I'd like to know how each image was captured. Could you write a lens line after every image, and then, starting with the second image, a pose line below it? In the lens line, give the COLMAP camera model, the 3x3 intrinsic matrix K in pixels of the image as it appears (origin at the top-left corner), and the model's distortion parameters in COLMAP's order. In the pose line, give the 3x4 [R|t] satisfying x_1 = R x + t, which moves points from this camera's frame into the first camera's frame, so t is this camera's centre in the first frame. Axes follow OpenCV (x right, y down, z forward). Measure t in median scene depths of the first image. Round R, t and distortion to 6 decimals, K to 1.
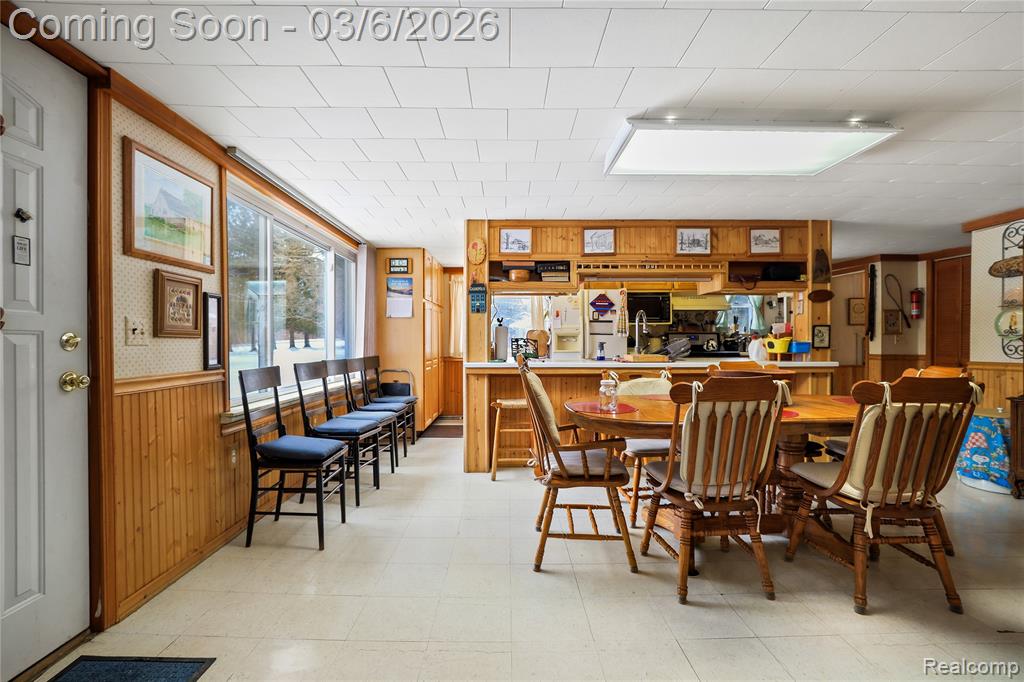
lens RADIAL K [[467.8, 0, 510.4], [0, 467.8, 341.7], [0, 0, 1]] dist [-0.016938, 0.001886]
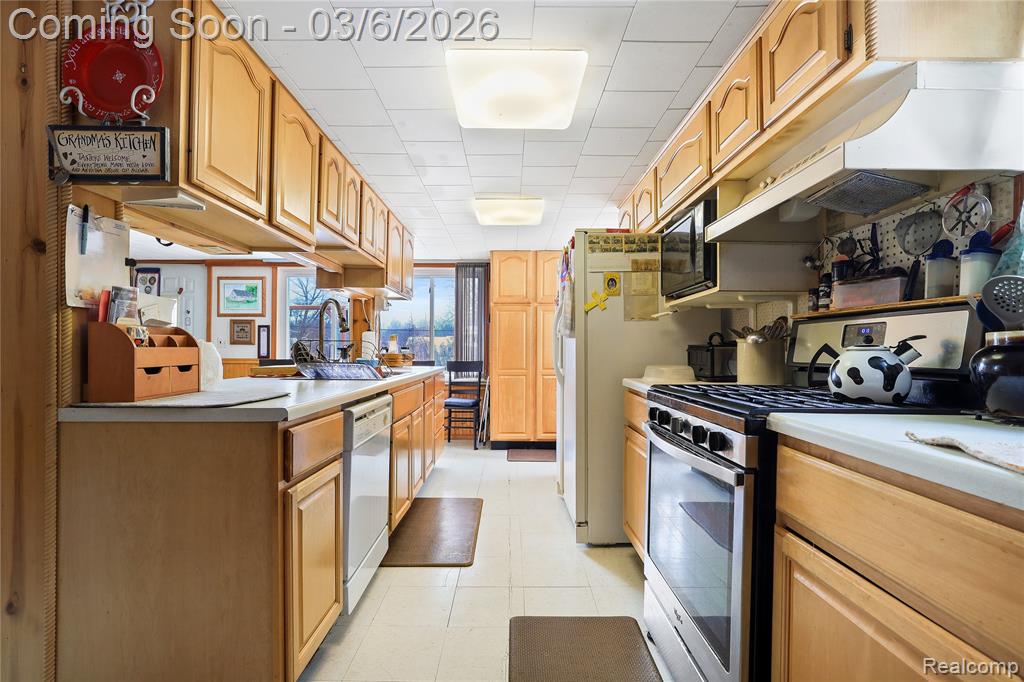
lens RADIAL K [[467.8, 0, 512.3], [0, 467.8, 344.9], [0, 0, 1]] dist [-0.016938, 0.001886]
pose [[-0.010449, -0.005579, -0.999930, 1.005864], [-0.006881, 0.999961, -0.005507, -0.001814], [0.999922, 0.006823, -0.010487, 1.381418]]
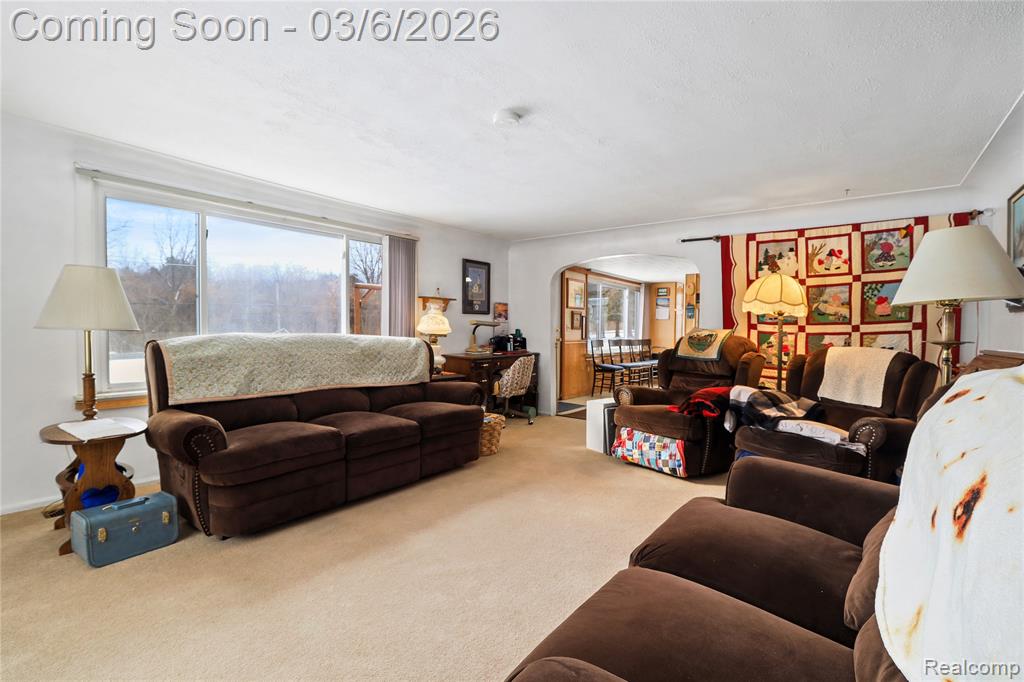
lens RADIAL K [[467.8, 0, 521.0], [0, 467.8, 337.0], [0, 0, 1]] dist [-0.016938, 0.001886]
pose [[0.801171, 0.018137, -0.598160, 0.571209], [-0.012174, 0.999828, 0.014011, 0.001123], [0.598311, -0.003943, 0.801254, -1.118544]]
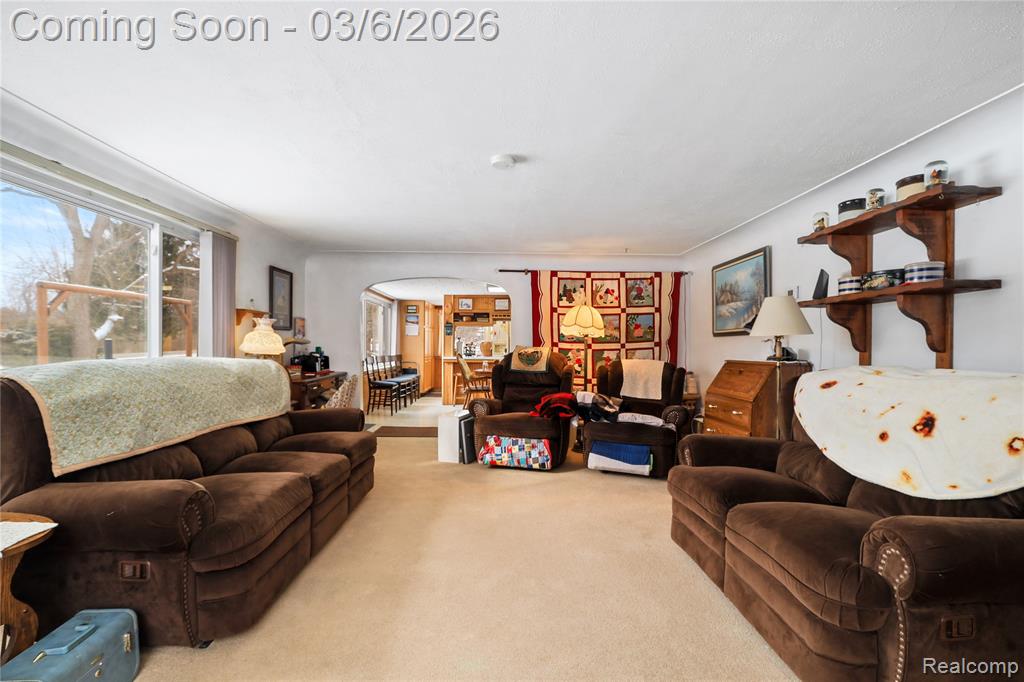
lens RADIAL K [[467.8, 0, 512.0], [0, 467.8, 345.4], [0, 0, 1]] dist [-0.016938, 0.001886]
pose [[0.999902, 0.006767, 0.012226, 0.213289], [-0.006719, 0.999970, -0.003957, -0.005600], [-0.012252, 0.003874, 0.999917, -1.296153]]
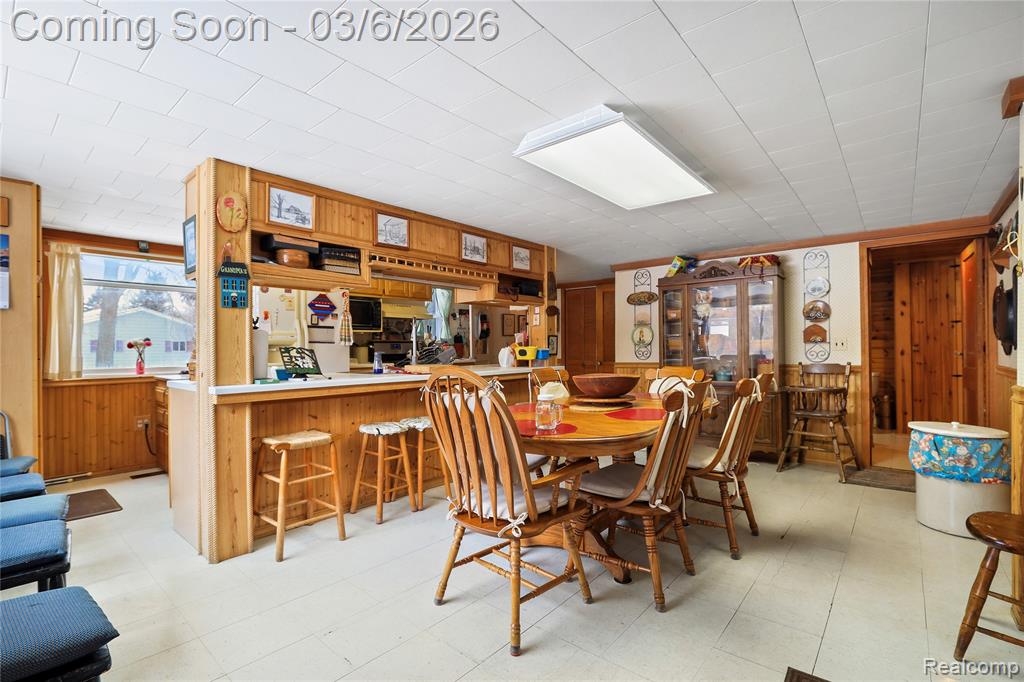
lens RADIAL K [[467.8, 0, 513.6], [0, 467.8, 345.3], [0, 0, 1]] dist [-0.016938, 0.001886]
pose [[0.656525, -0.000026, 0.754304, -0.297934], [0.009211, 0.999926, -0.007982, -0.001551], [-0.754248, 0.012189, 0.656476, 0.291205]]
